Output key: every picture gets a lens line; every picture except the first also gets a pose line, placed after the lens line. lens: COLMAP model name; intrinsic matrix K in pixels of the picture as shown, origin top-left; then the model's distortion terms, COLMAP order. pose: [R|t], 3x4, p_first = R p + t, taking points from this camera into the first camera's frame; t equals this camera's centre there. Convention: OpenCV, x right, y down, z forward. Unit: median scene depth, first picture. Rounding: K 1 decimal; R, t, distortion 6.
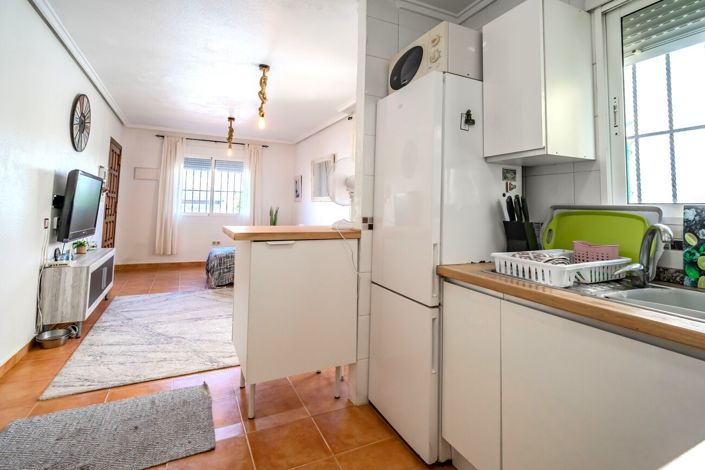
lens RADIAL K [[331.4, 0, 354.7], [0, 331.4, 184.2], [0, 0, 1]] dist [0.010703, -0.002562]
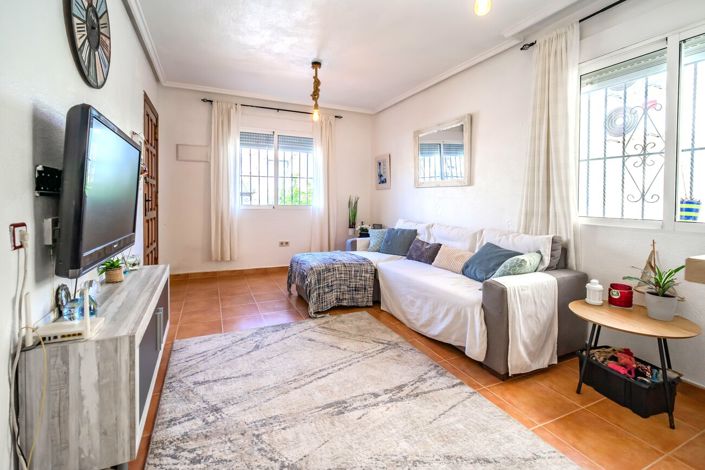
lens RADIAL K [[321.3, 0, 362.2], [0, 321.3, 205.1], [0, 0, 1]] dist [0.002322, 0.000293]
pose [[0.999531, -0.013279, -0.027585, -0.298298], [0.015747, 0.995703, 0.091252, 0.031304], [0.026254, -0.091643, 0.995446, 0.372424]]
